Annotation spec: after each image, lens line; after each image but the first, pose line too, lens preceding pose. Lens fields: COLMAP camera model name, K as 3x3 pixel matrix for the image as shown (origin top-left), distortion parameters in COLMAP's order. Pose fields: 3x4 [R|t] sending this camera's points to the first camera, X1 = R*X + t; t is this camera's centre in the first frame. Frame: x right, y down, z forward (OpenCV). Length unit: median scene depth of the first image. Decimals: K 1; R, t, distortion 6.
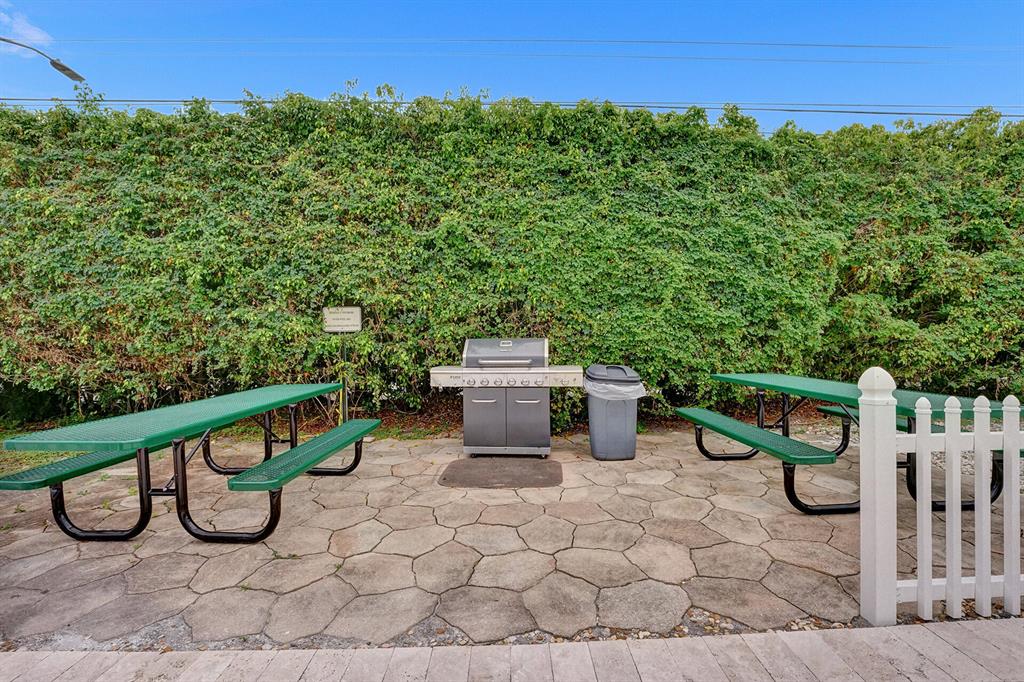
lens RADIAL K [[418.1, 0, 513.2], [0, 418.1, 343.6], [0, 0, 1]] dist [-0.011974, 0.001348]
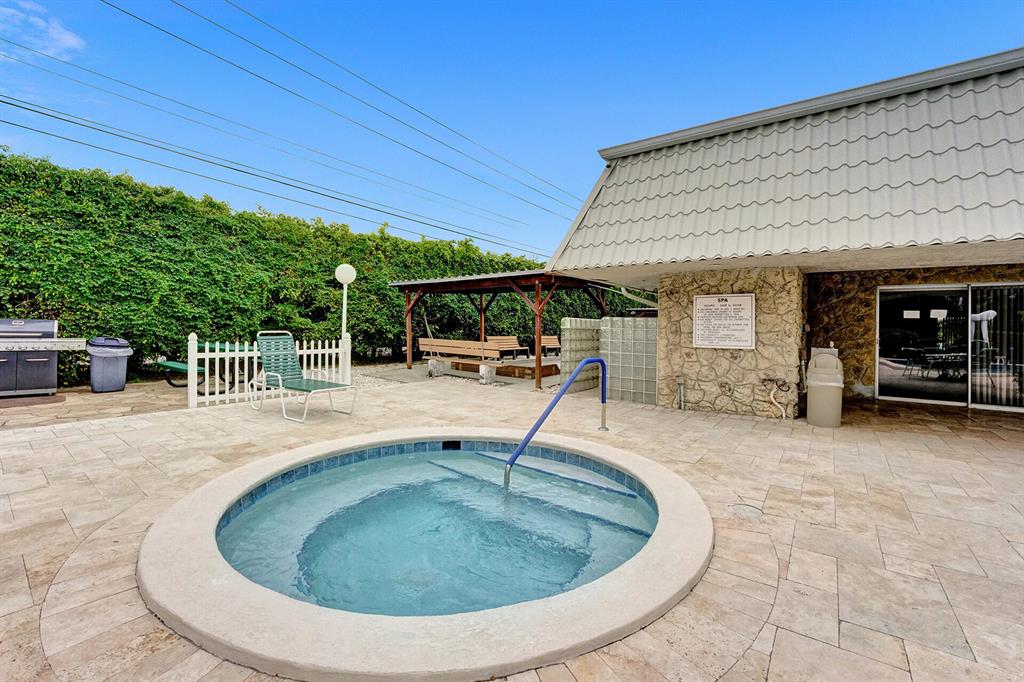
lens RADIAL K [[418.1, 0, 485.9], [0, 418.1, 323.2], [0, 0, 1]] dist [-0.011974, 0.001348]
pose [[0.637302, 0.036699, 0.769740, -0.079626], [-0.022488, 0.999326, -0.029026, 0.006650], [-0.770286, 0.001188, 0.637698, -1.132709]]
